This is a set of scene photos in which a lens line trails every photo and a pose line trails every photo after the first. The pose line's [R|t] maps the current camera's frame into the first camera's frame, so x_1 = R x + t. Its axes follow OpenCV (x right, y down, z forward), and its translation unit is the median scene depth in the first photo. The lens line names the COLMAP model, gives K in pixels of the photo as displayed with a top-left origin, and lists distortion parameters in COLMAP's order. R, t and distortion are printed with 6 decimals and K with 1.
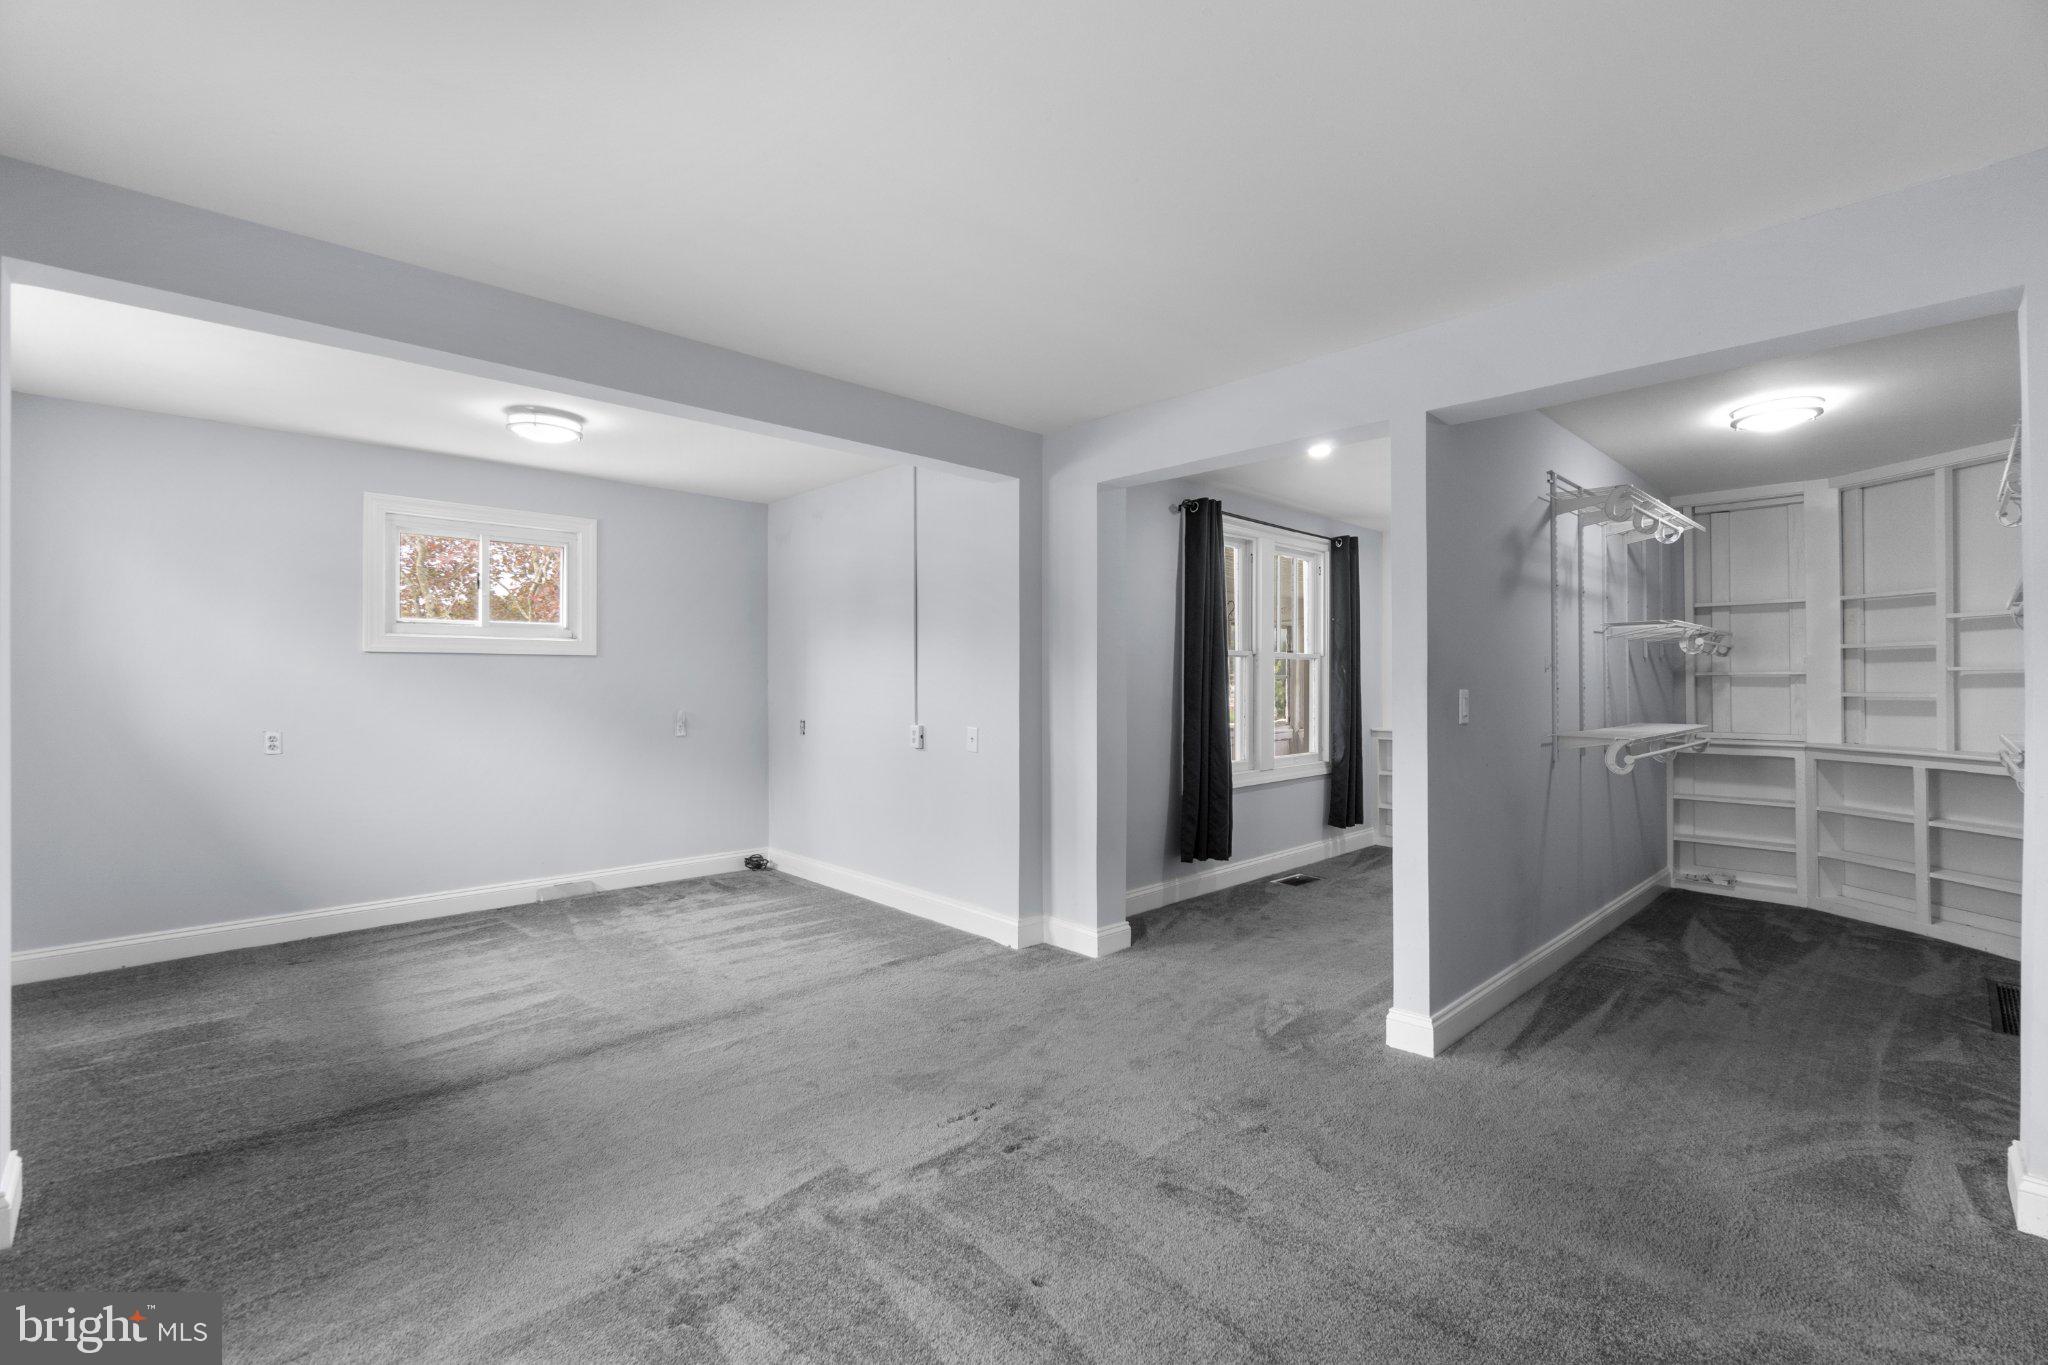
lens RADIAL K [[894.1, 0, 1023.3], [0, 894.1, 663.4], [0, 0, 1]] dist [-0.001725, 0.000930]
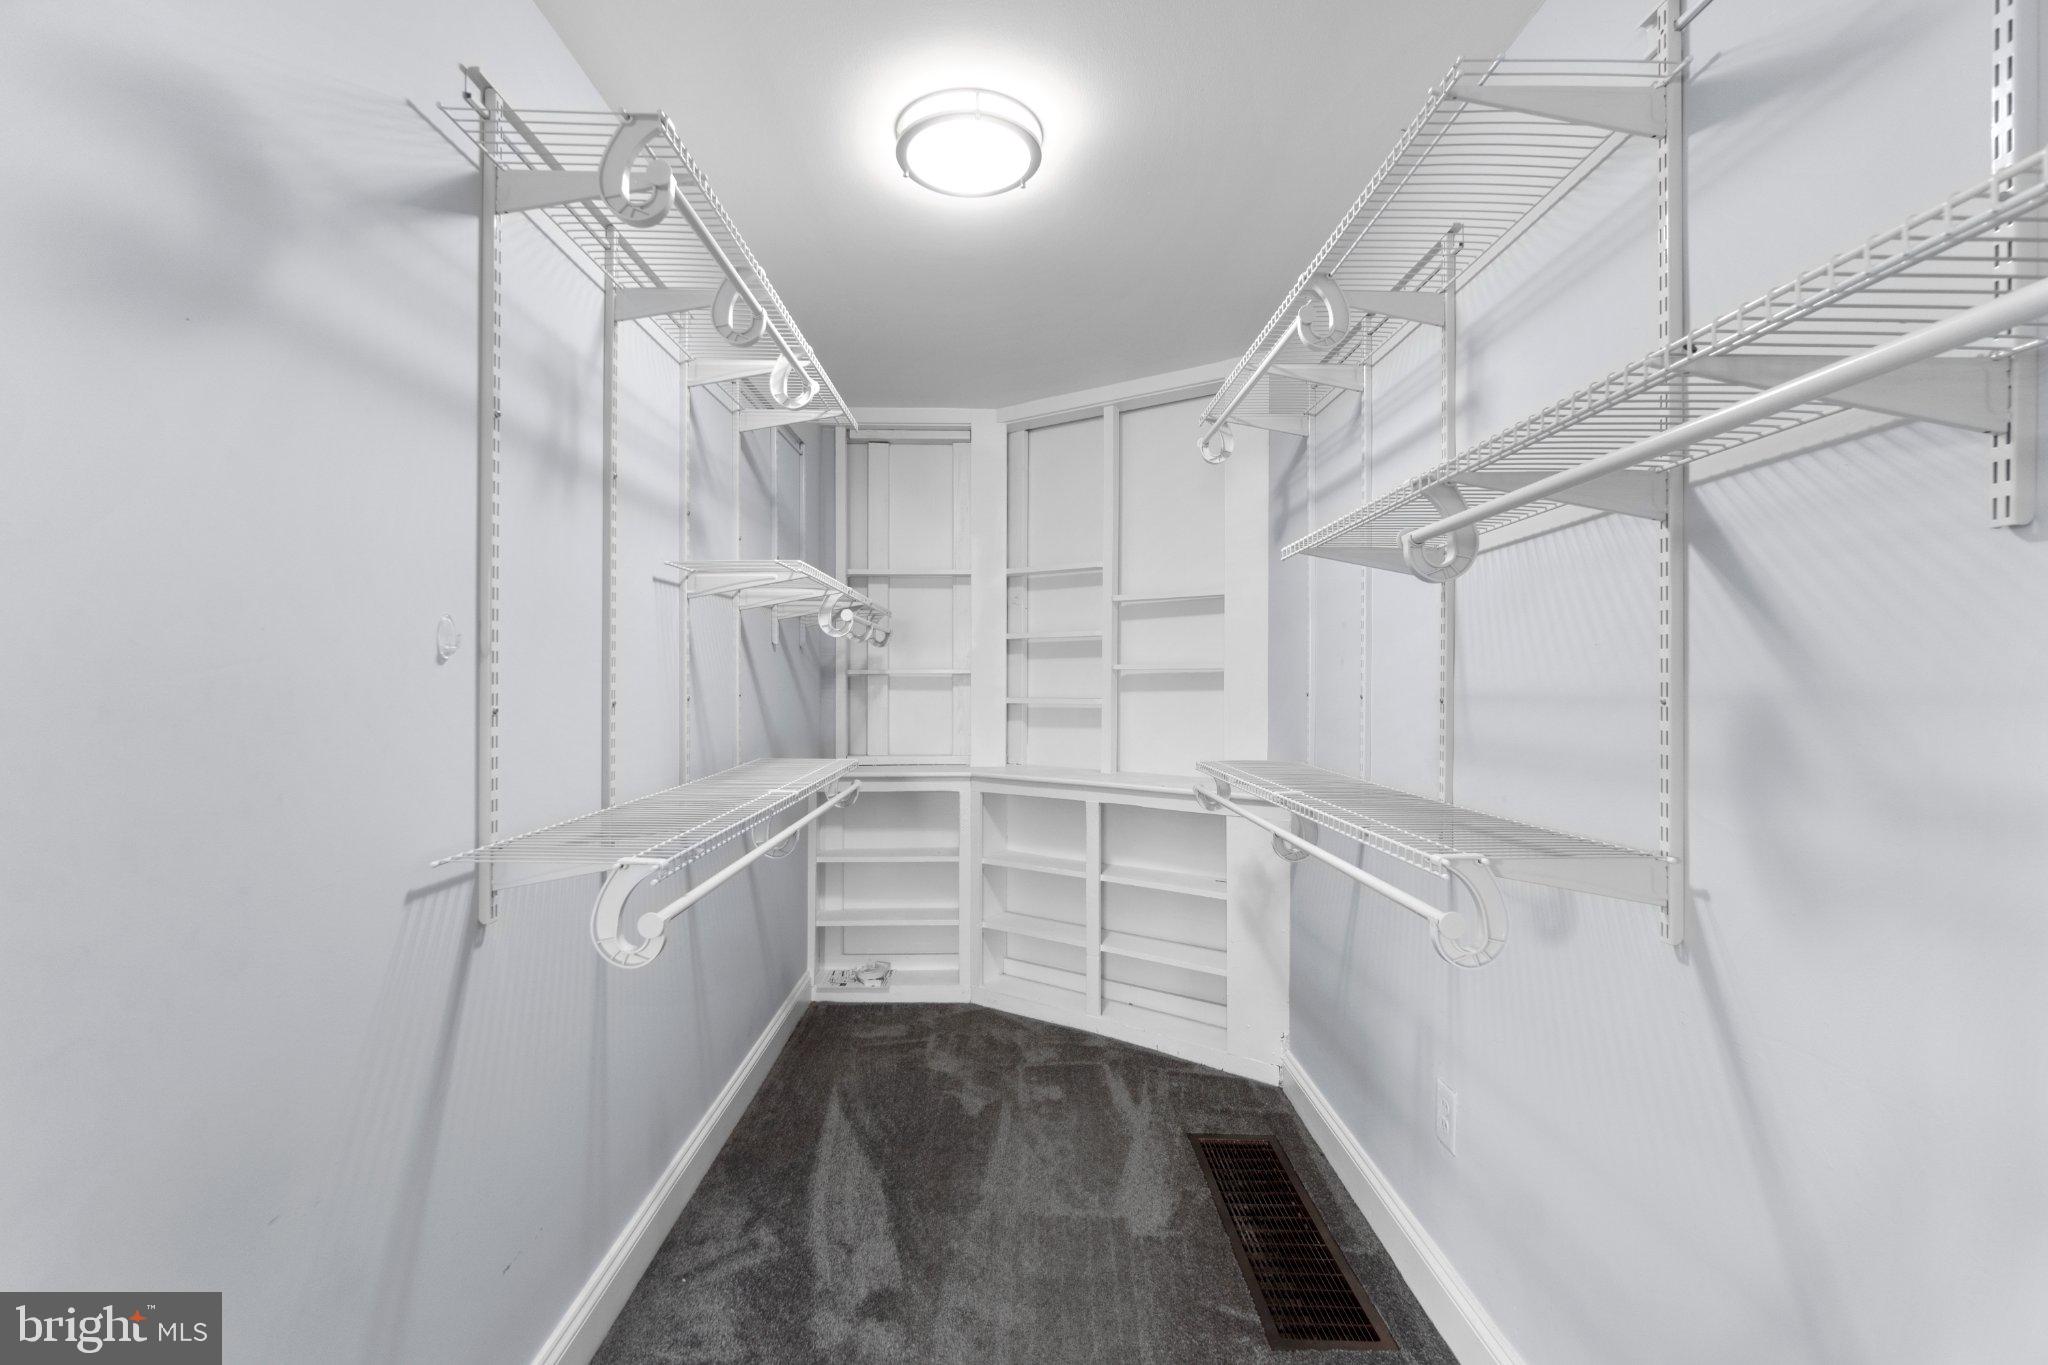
lens RADIAL K [[894.1, 0, 1027.5], [0, 894.1, 676.2], [0, 0, 1]] dist [-0.001725, 0.000930]
pose [[0.678096, 0.001440, 0.734972, 0.383400], [-0.014907, 0.999819, 0.011795, 0.005477], [-0.734823, -0.018954, 0.677994, 0.486364]]
